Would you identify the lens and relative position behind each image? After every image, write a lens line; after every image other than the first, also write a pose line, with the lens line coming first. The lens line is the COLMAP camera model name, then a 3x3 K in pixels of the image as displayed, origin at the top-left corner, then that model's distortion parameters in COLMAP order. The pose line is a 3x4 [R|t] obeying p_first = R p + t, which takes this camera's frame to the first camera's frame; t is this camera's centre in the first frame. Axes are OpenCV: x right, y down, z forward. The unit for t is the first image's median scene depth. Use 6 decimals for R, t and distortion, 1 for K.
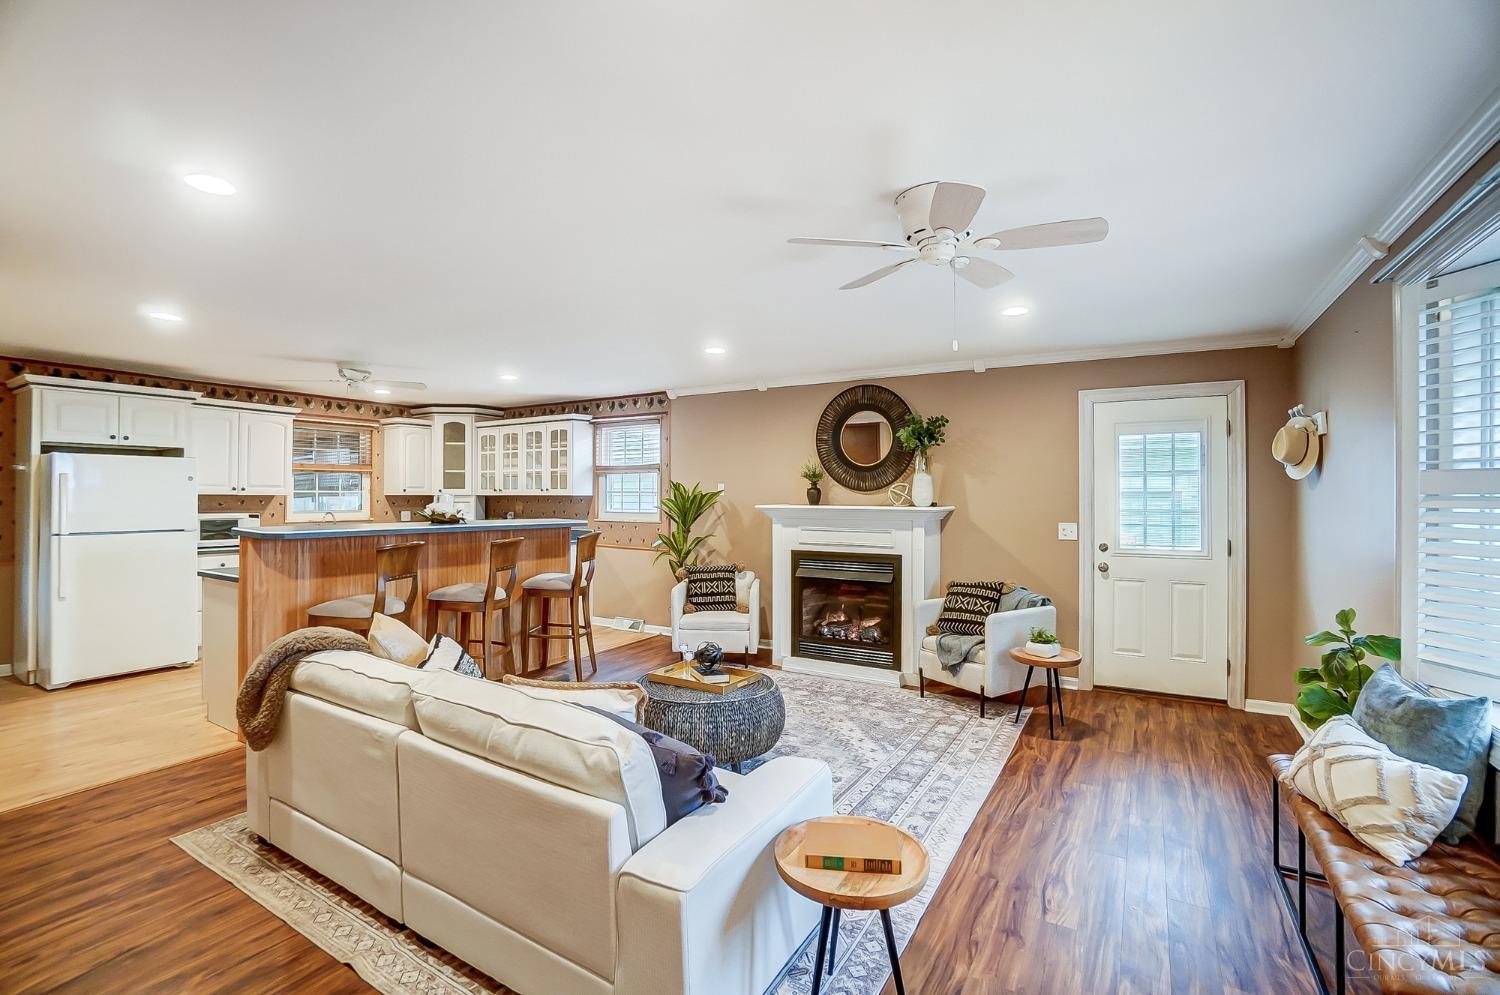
lens RADIAL K [[682.8, 0, 726.4], [0, 682.8, 491.5], [0, 0, 1]] dist [-0.015190, 0.002084]
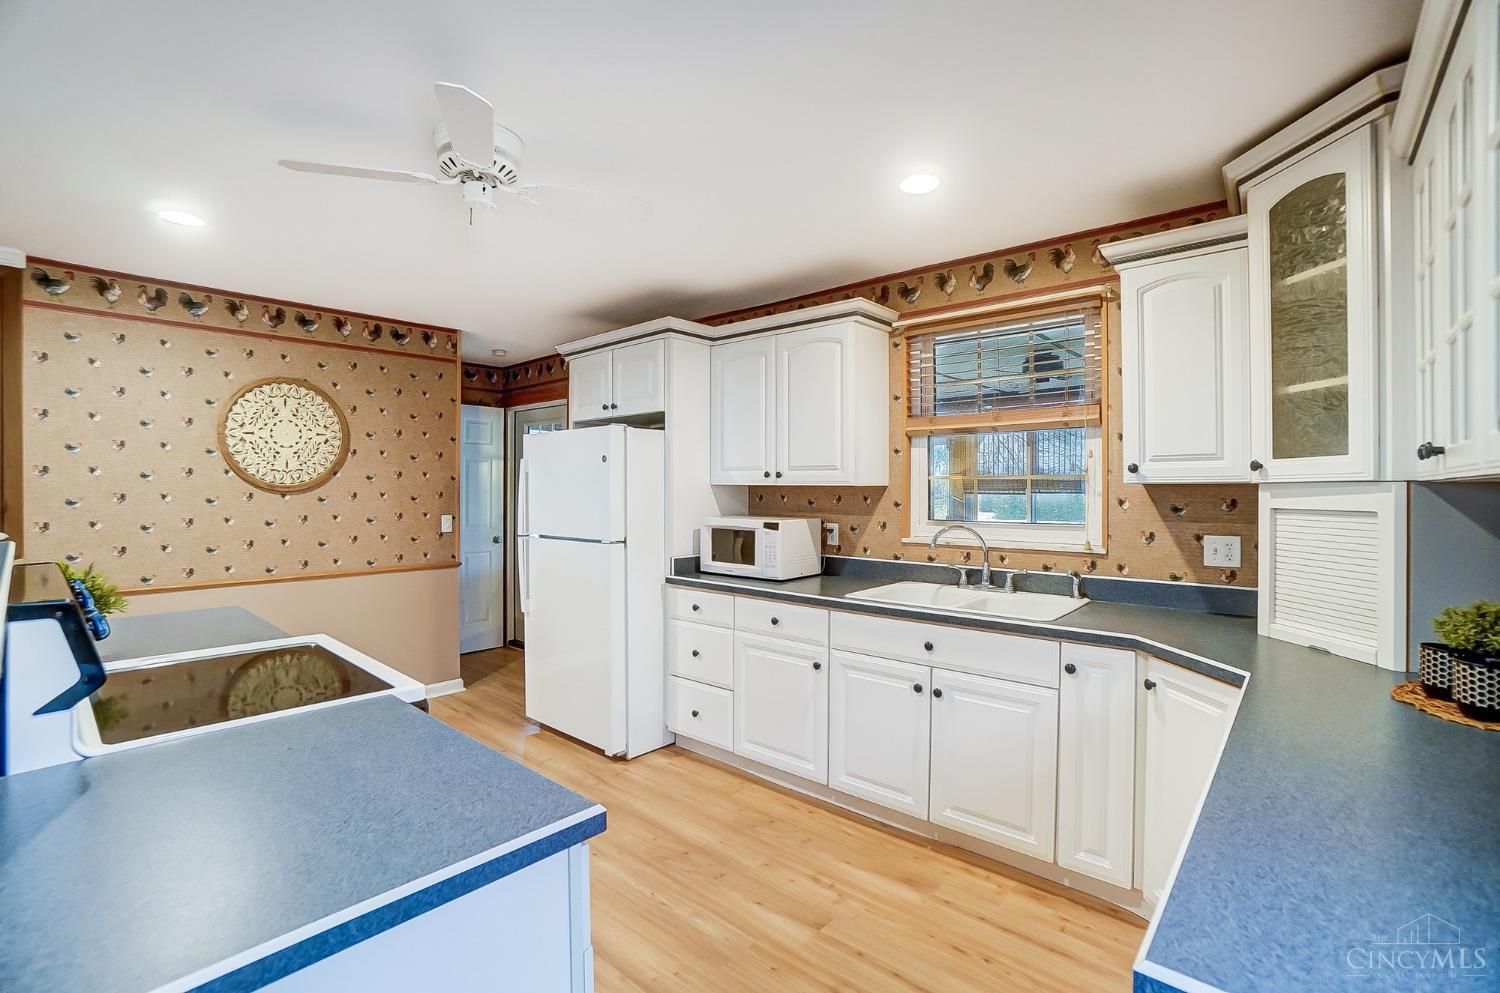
lens RADIAL K [[682.8, 0, 743.2], [0, 682.8, 489.8], [0, 0, 1]] dist [-0.015190, 0.002084]
pose [[-0.142111, -0.000742, -0.989850, -0.139467], [0.006318, 0.999979, -0.001656, 0.007698], [0.989831, -0.006490, -0.142103, 0.891115]]
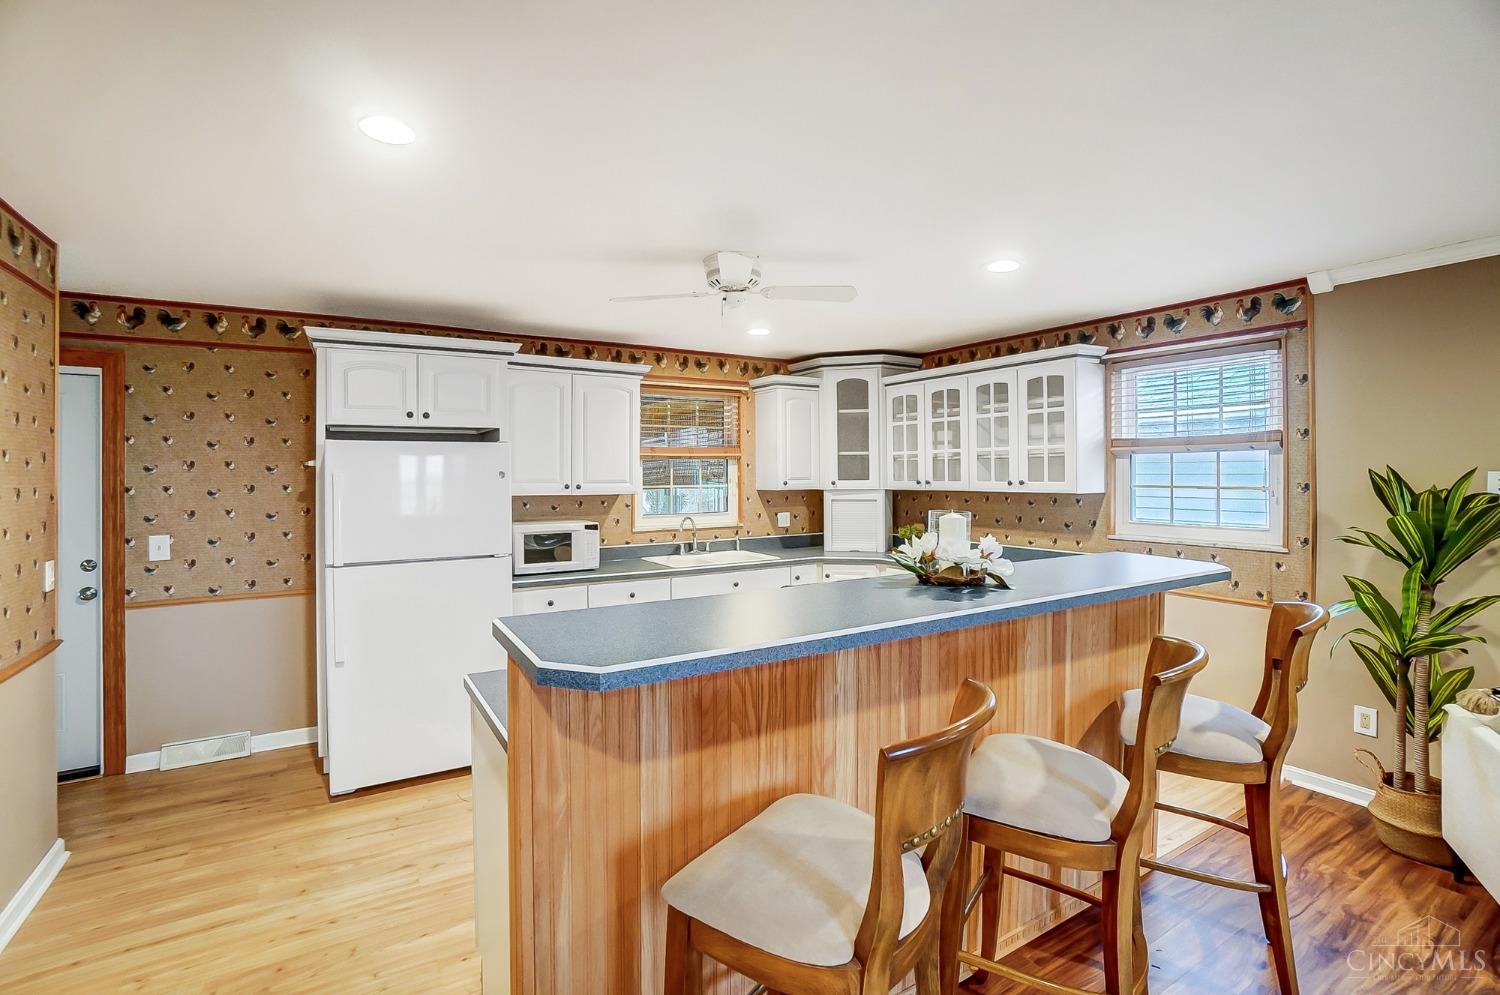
lens RADIAL K [[682.8, 0, 737.2], [0, 682.8, 485.0], [0, 0, 1]] dist [-0.015190, 0.002084]
pose [[0.904652, 0.000205, -0.426152, -0.235057], [0.010160, 0.999705, 0.022049, -0.015802], [0.426031, -0.024277, 0.904383, 0.380841]]
